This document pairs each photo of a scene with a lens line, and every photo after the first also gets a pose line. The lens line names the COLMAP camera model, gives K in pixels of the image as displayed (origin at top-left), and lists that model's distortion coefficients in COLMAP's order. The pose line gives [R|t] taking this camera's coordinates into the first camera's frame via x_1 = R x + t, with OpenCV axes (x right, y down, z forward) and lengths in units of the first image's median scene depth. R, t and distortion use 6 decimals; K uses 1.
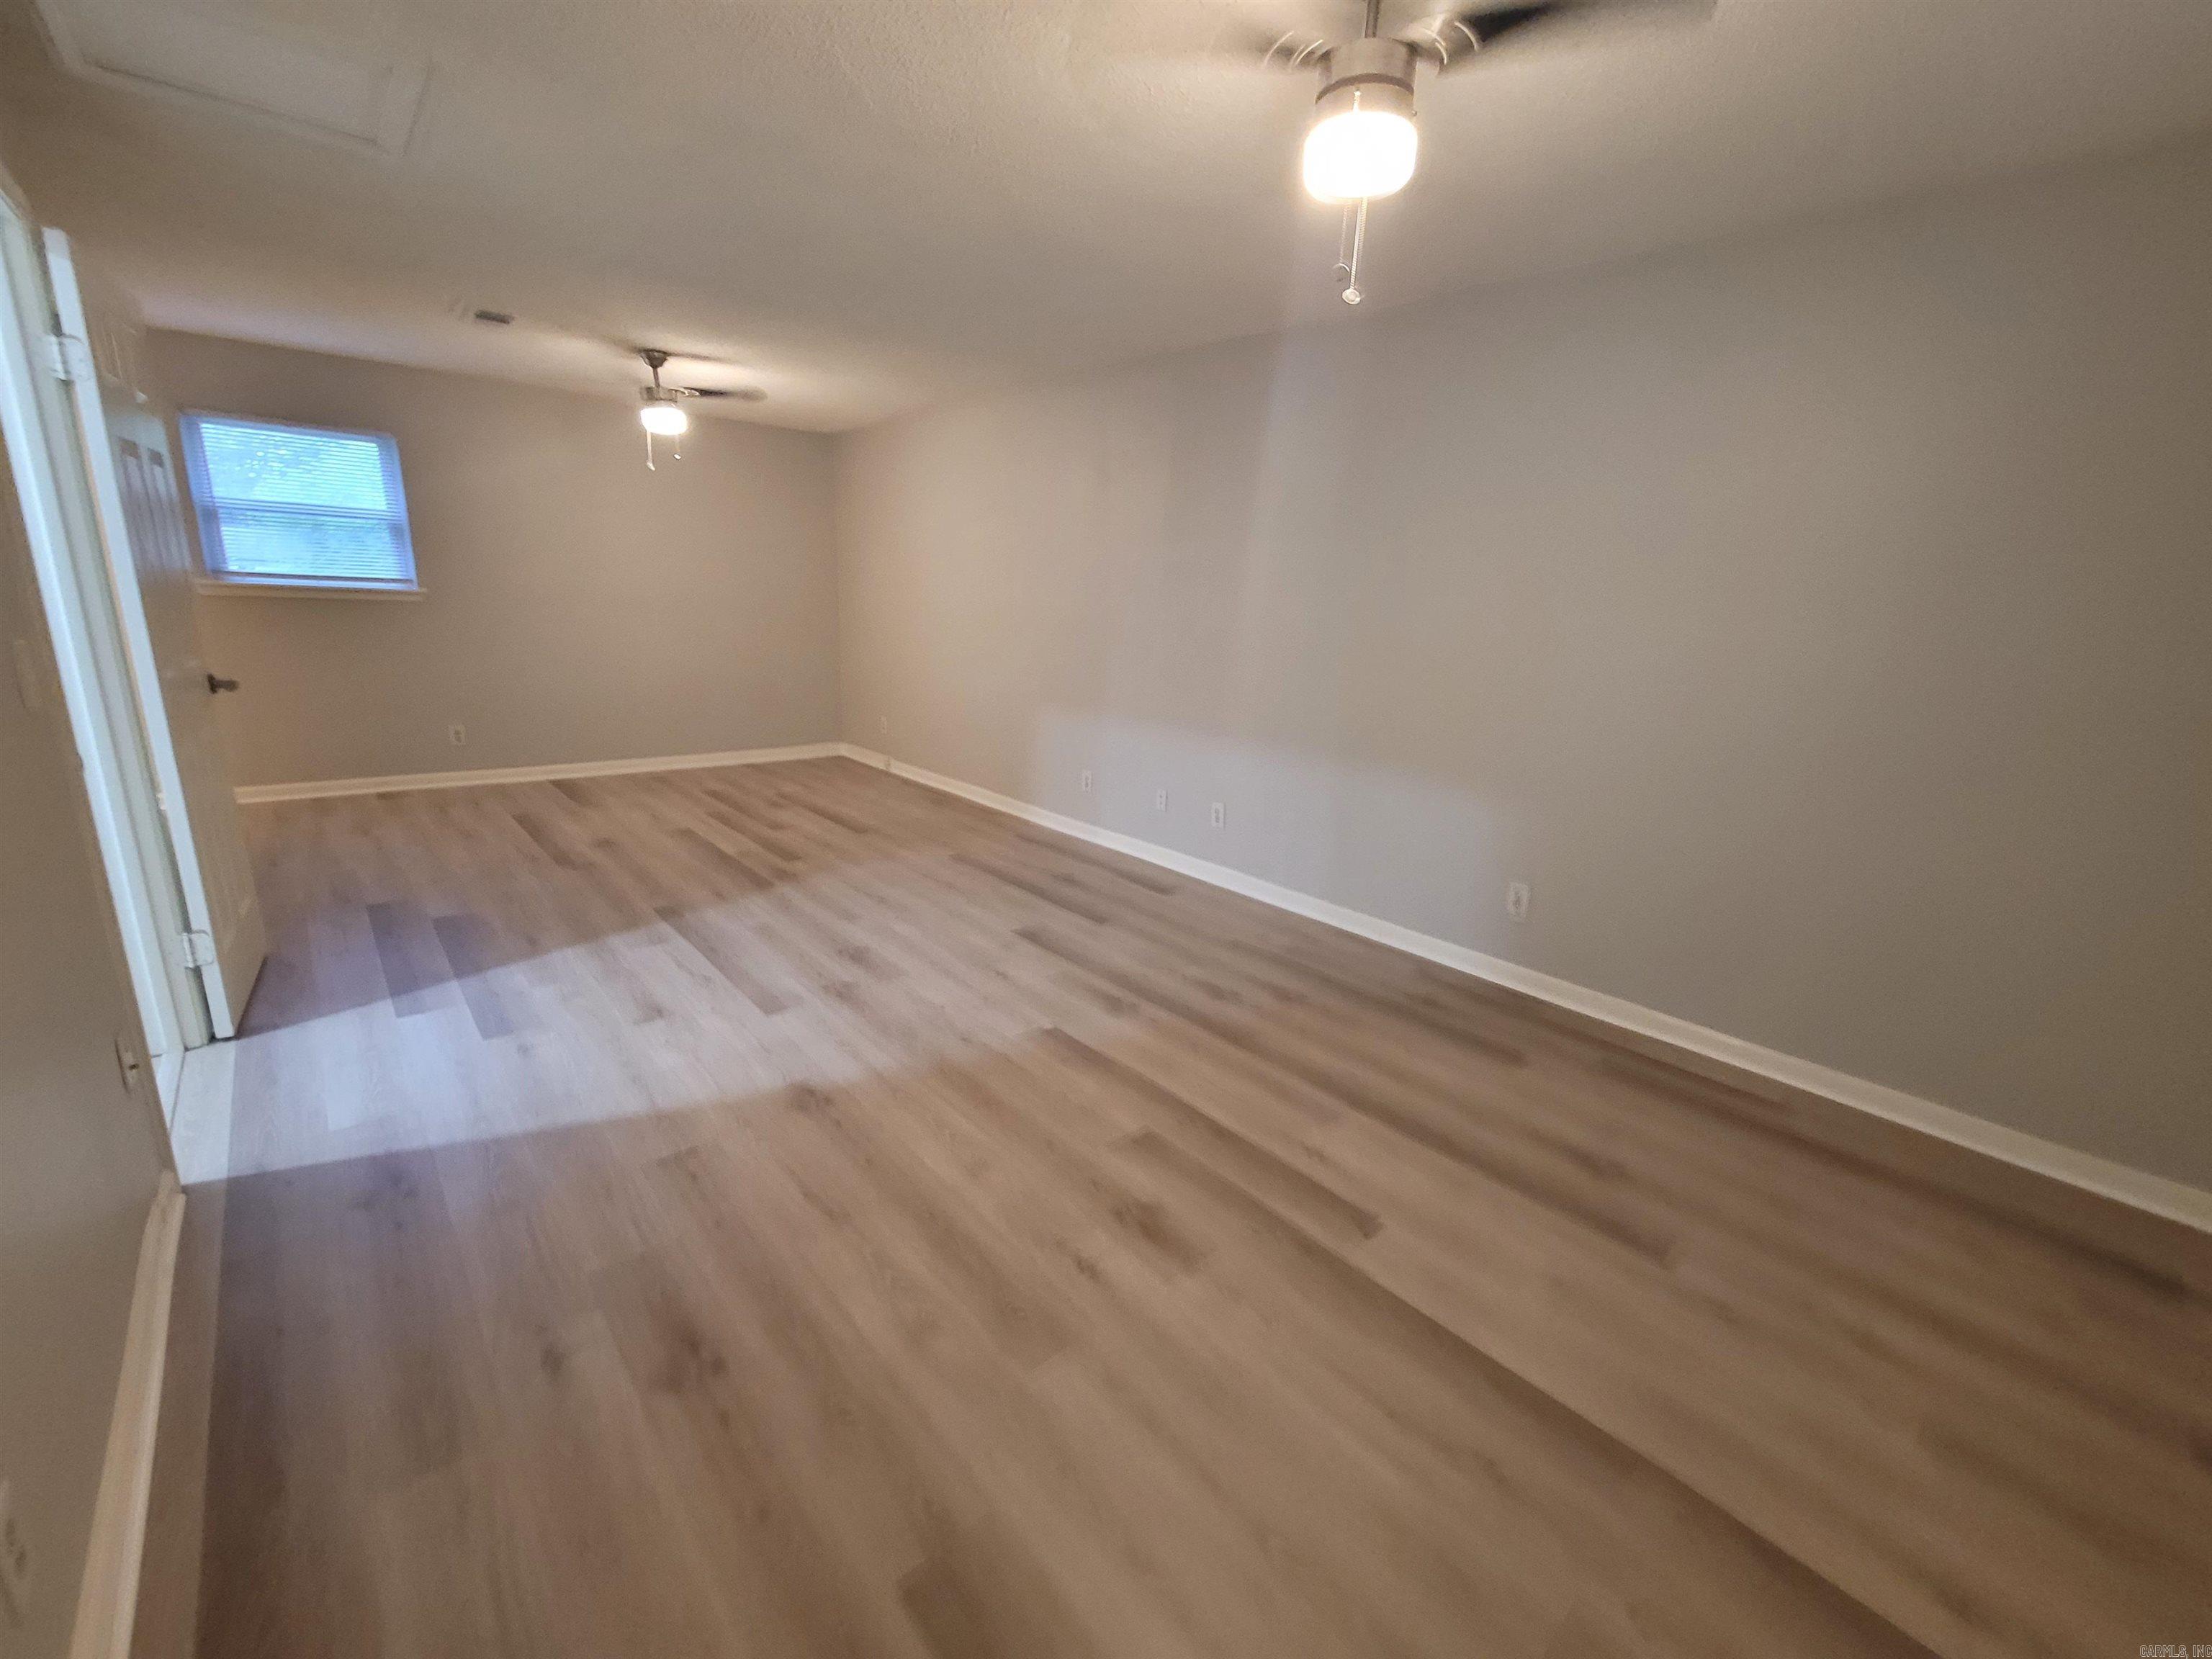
lens RADIAL K [[894.0, 0, 1106.0], [0, 894.0, 829.5], [0, 0, 1]] dist [0.000014, -0.000076]
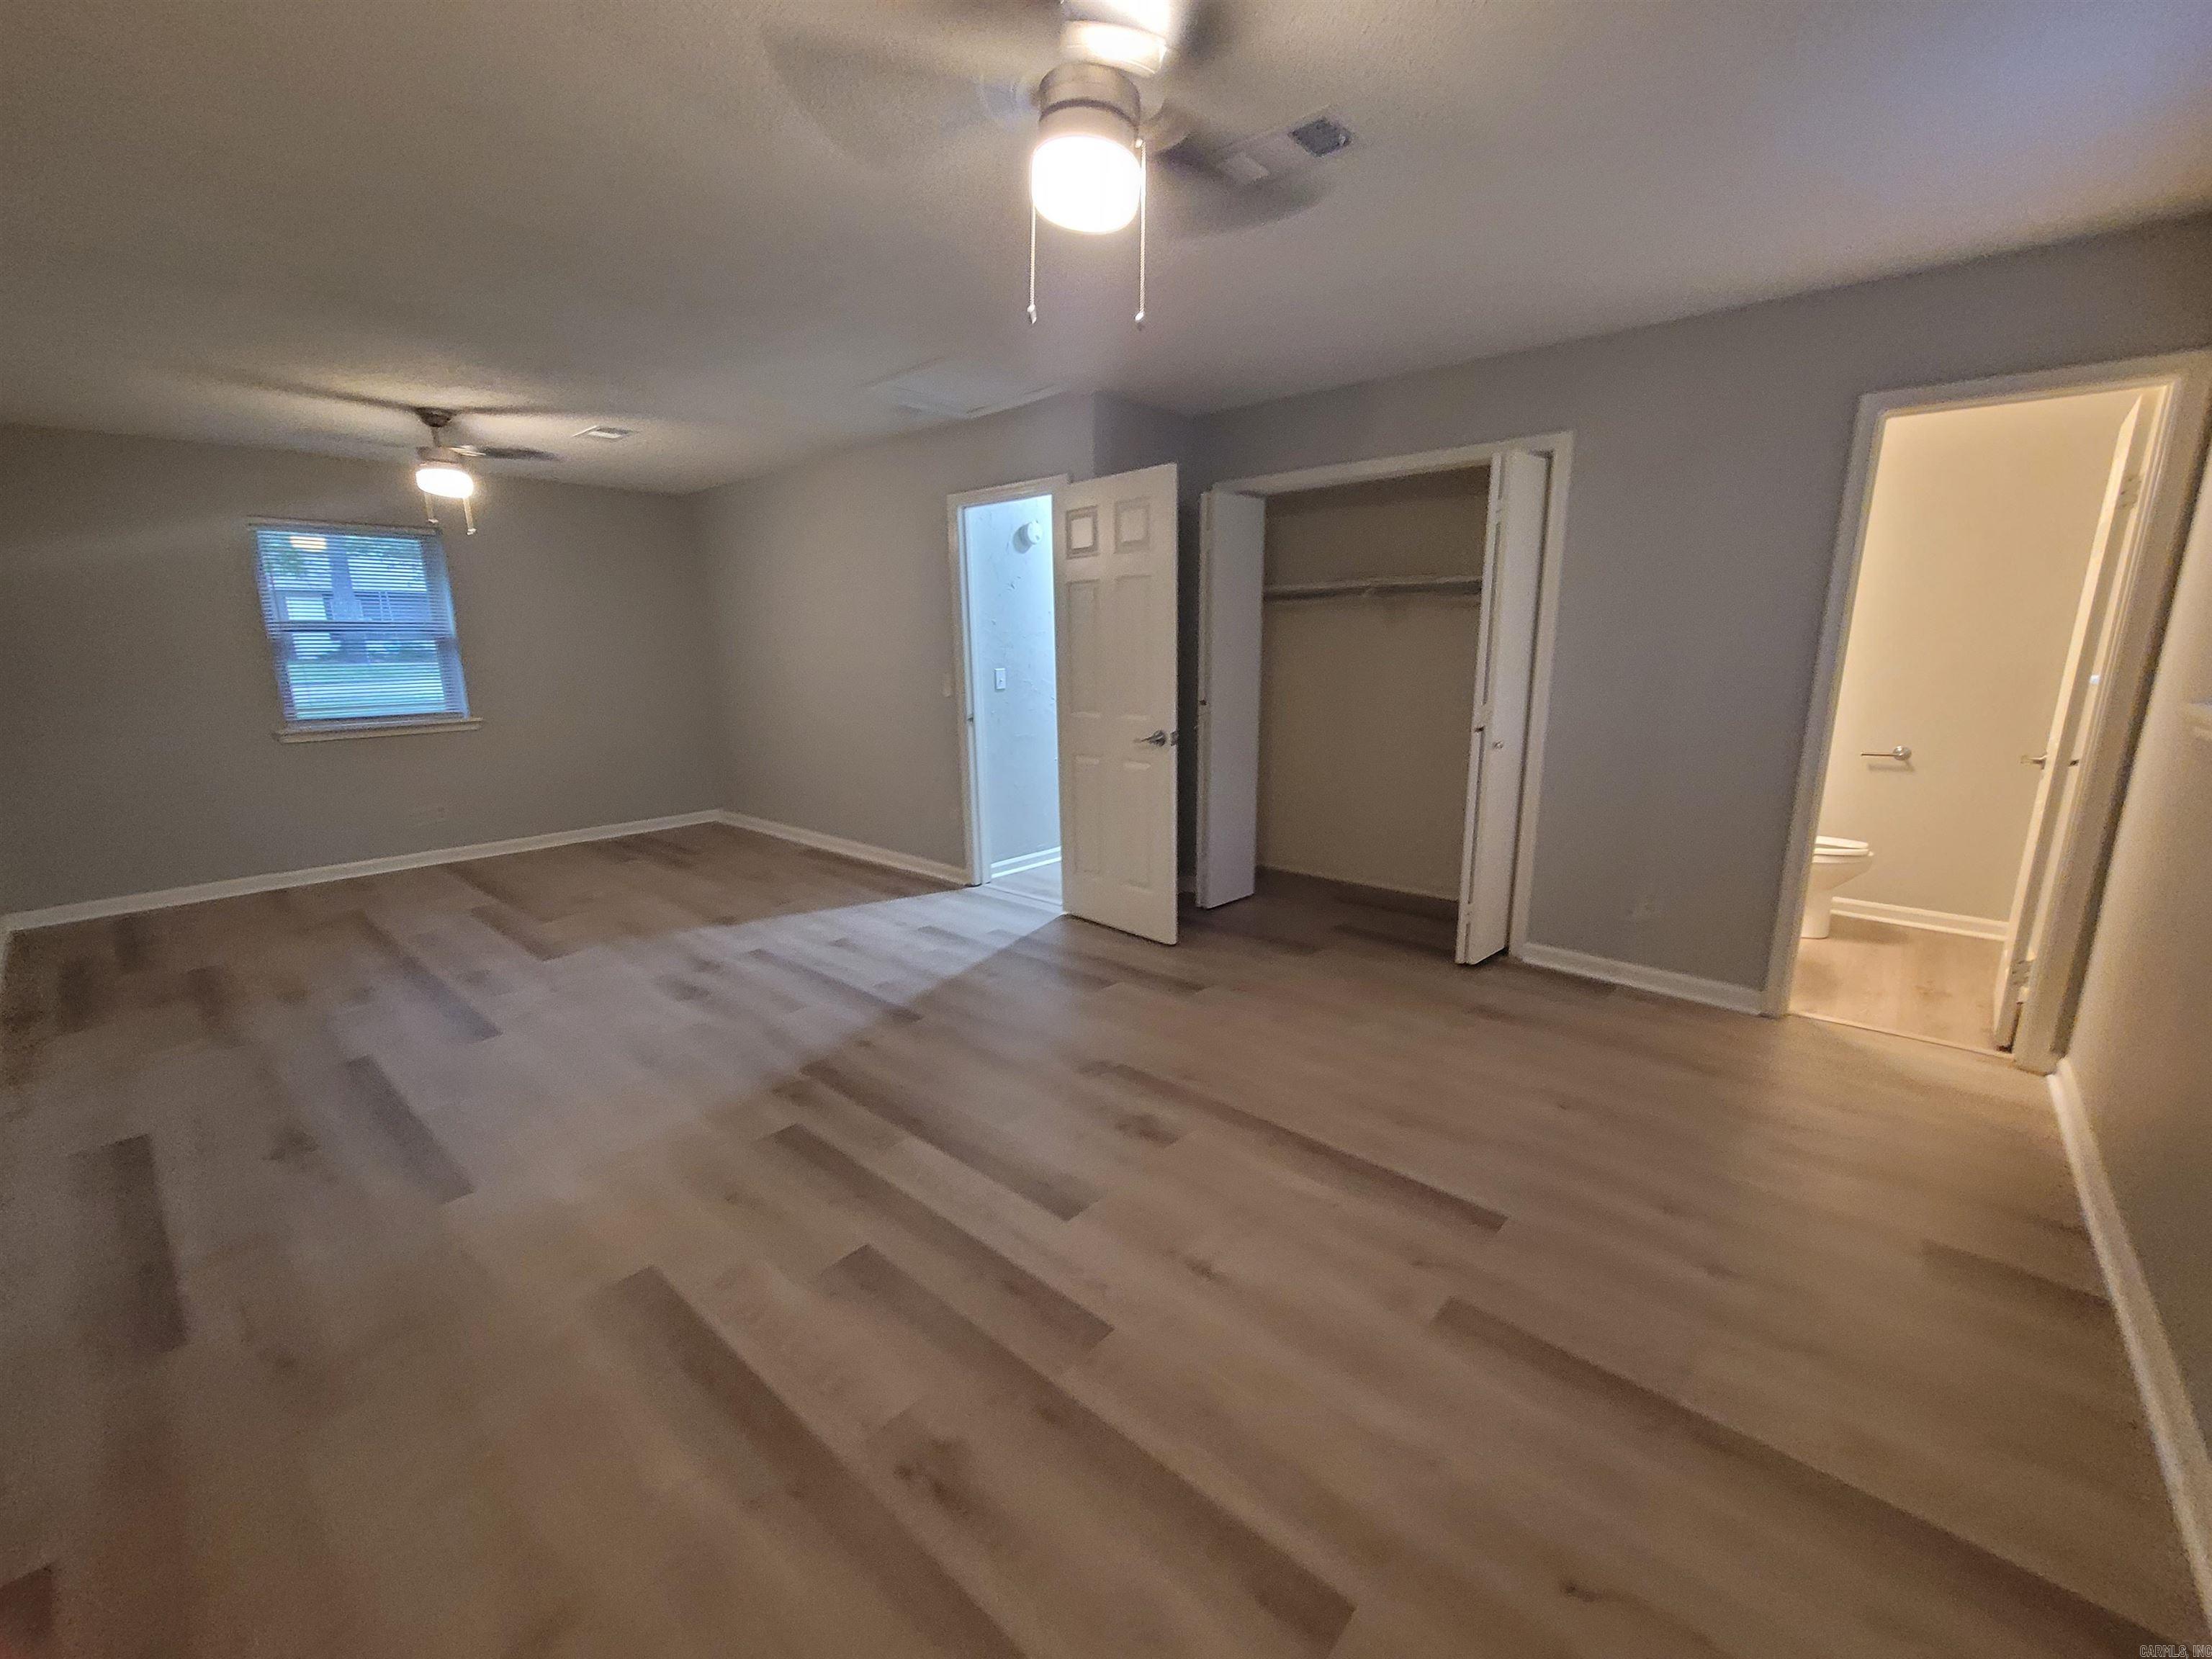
lens RADIAL K [[892.5, 0, 1101.7], [0, 892.5, 850.8], [0, 0, 1]] dist [0.009299, 0.000015]
pose [[-0.992582, -0.005960, -0.121428, -0.785743], [-0.061105, 0.887928, 0.455906, -0.653339], [0.105102, 0.459944, -0.881706, 2.370855]]
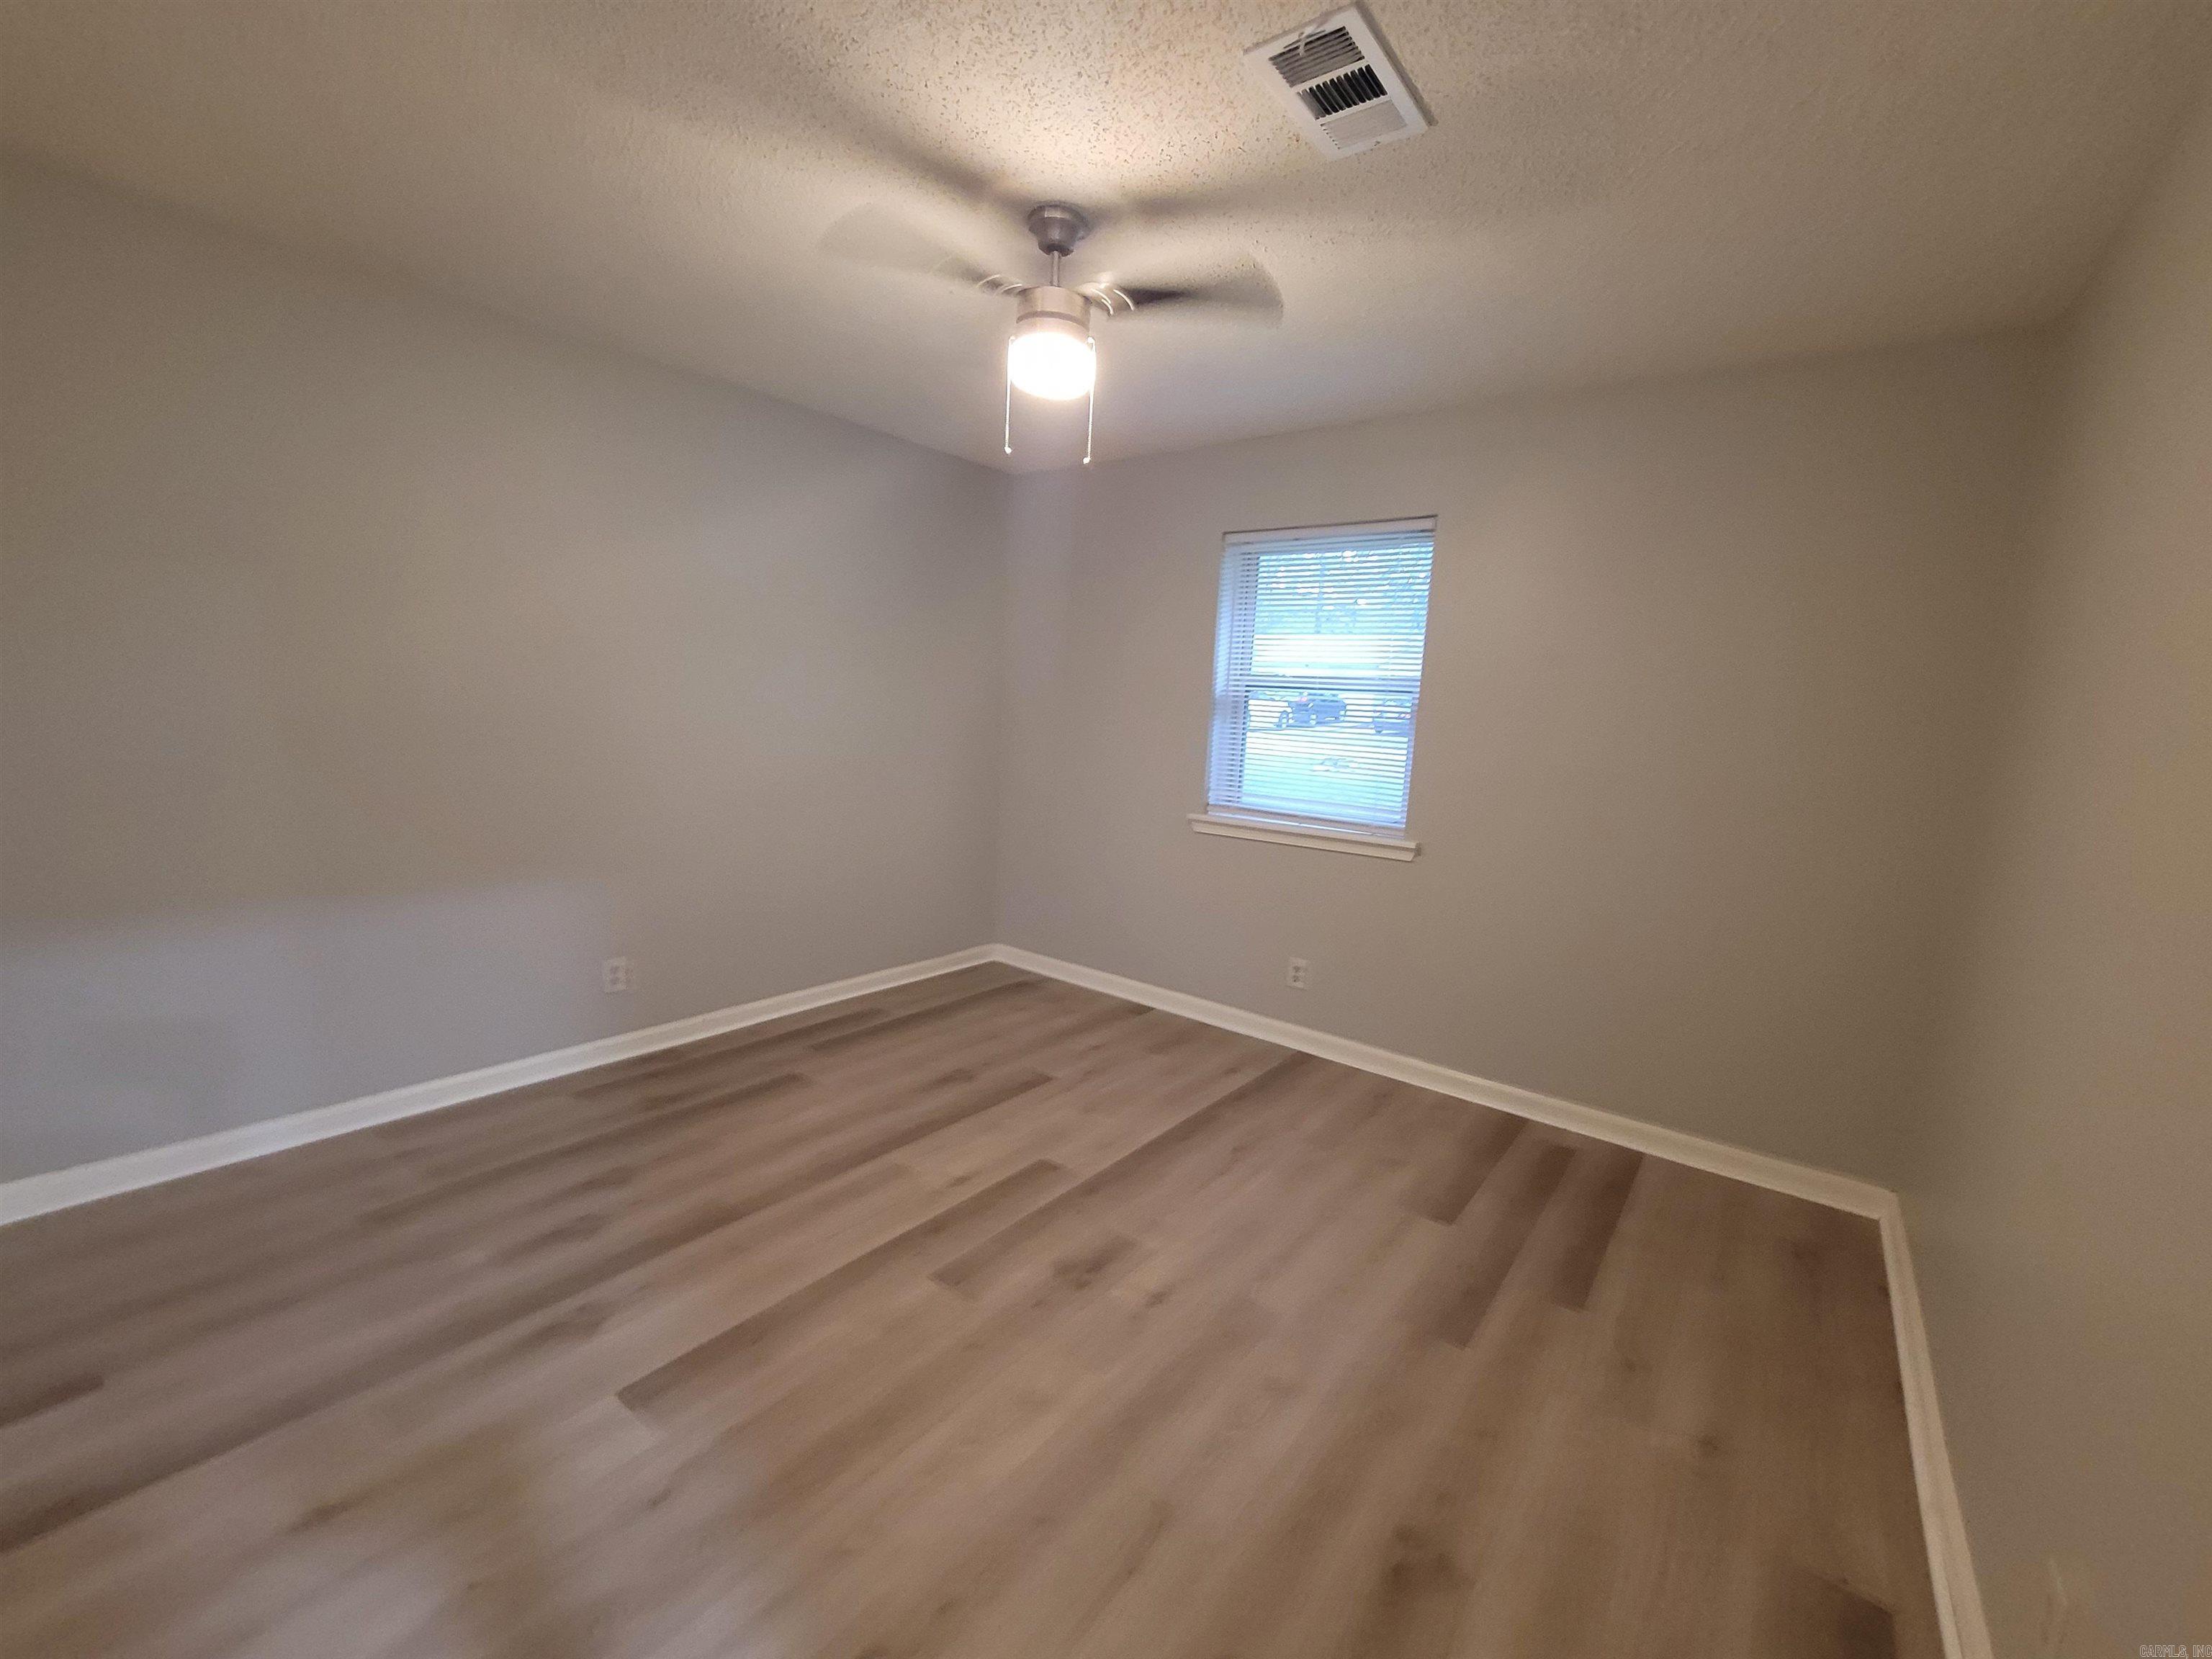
lens RADIAL K [[892.5, 0, 1101.7], [0, 892.5, 850.8], [0, 0, 1]] dist [0.009299, 0.000015]
pose [[-0.171957, -0.212754, 0.961856, -0.649560], [0.188578, 0.951233, 0.244117, -0.226072], [-0.966886, 0.223362, -0.123451, 0.716578]]
